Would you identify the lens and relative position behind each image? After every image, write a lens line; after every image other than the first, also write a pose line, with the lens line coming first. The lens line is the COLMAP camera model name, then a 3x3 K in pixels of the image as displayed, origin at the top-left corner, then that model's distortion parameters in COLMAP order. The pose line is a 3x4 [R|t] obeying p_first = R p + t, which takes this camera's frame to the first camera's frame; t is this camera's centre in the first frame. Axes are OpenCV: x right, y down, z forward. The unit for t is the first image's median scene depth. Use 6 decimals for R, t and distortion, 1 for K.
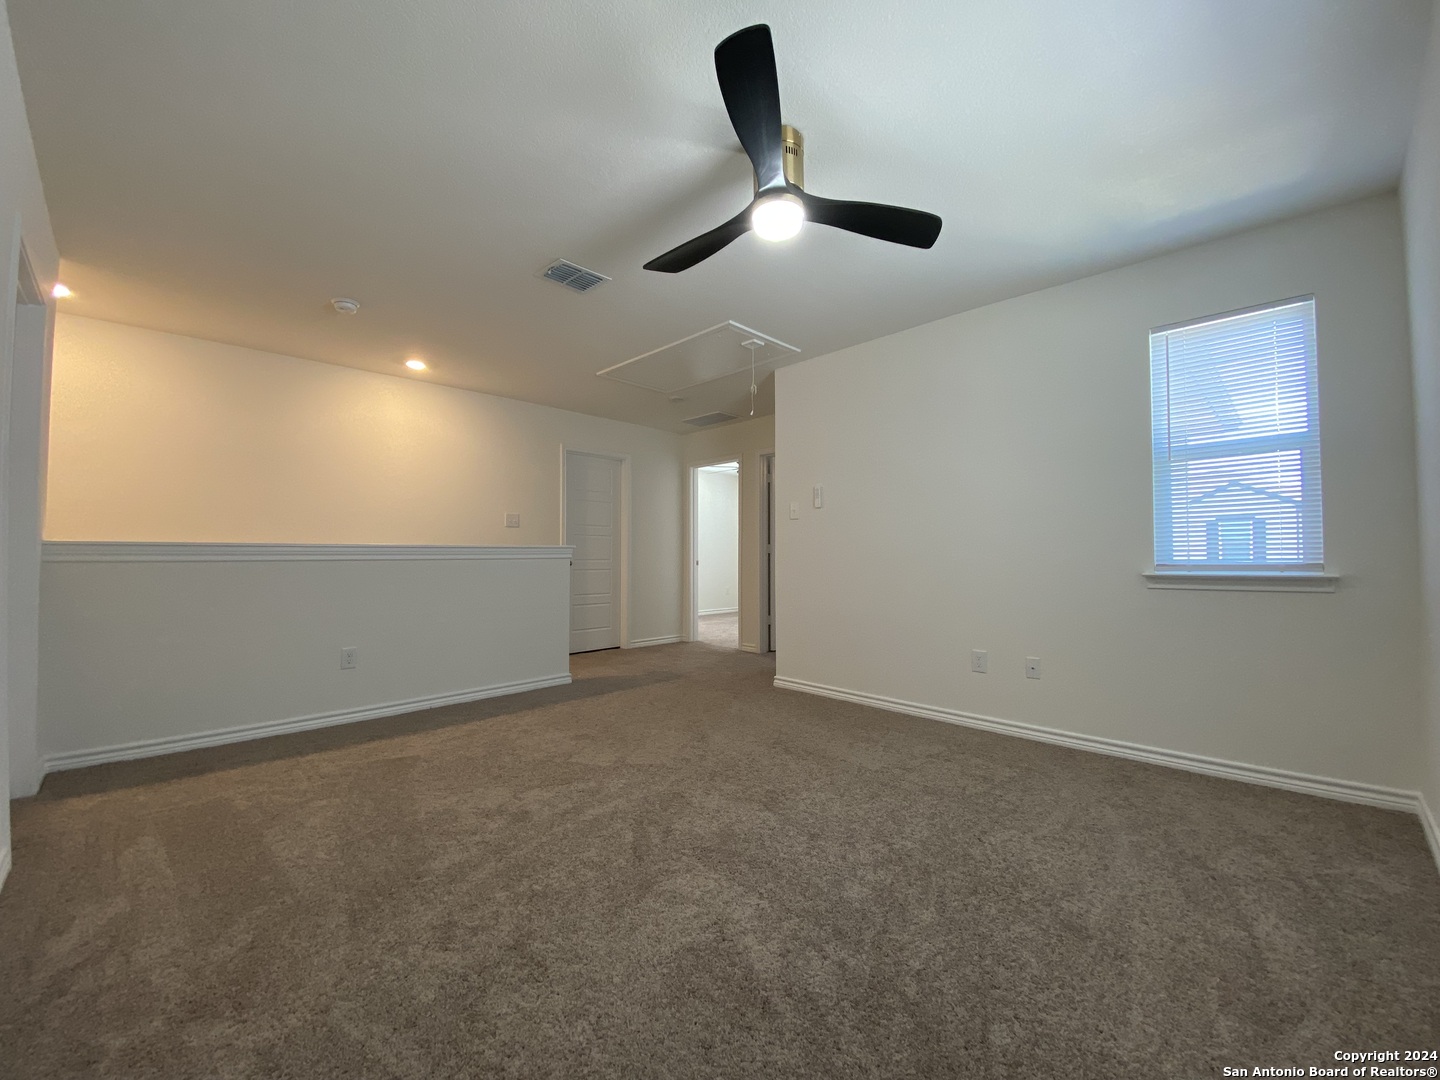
lens RADIAL K [[583.7, 0, 714.5], [0, 583.7, 541.7], [0, 0, 1]] dist [-0.001231, -0.000504]
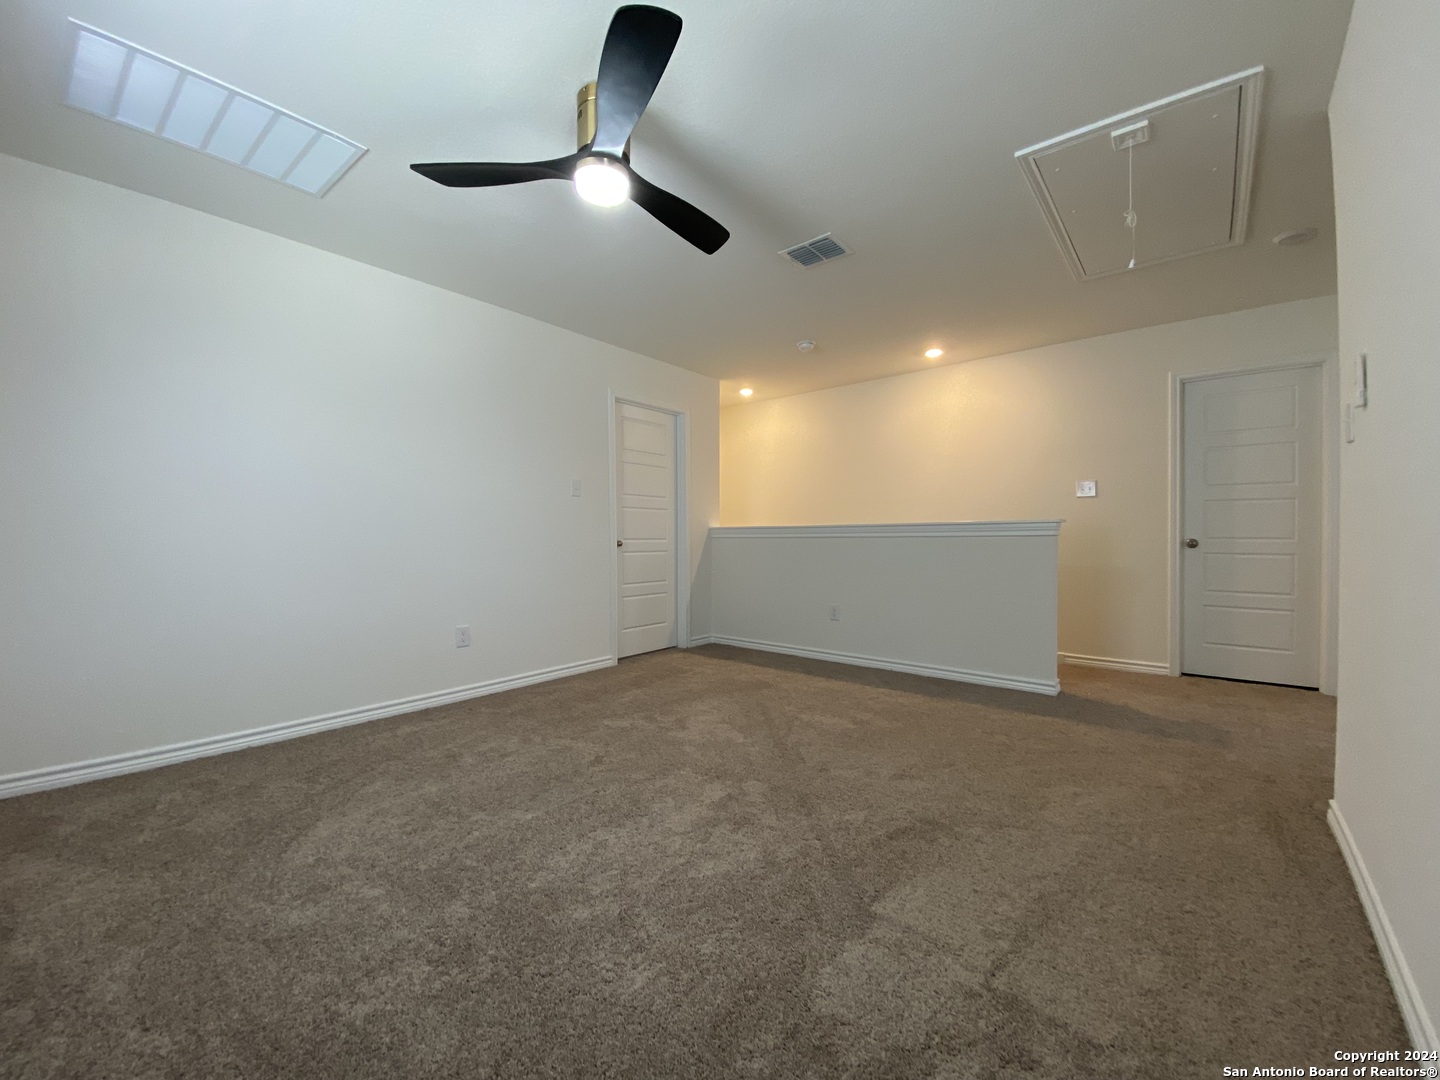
lens RADIAL K [[583.7, 0, 714.5], [0, 583.7, 538.7], [0, 0, 1]] dist [-0.001231, -0.000504]
pose [[0.082816, 0.001981, -0.996563, 0.572355], [0.026765, 0.999633, 0.004211, 0.020638], [0.996205, -0.027021, 0.082733, 0.566512]]
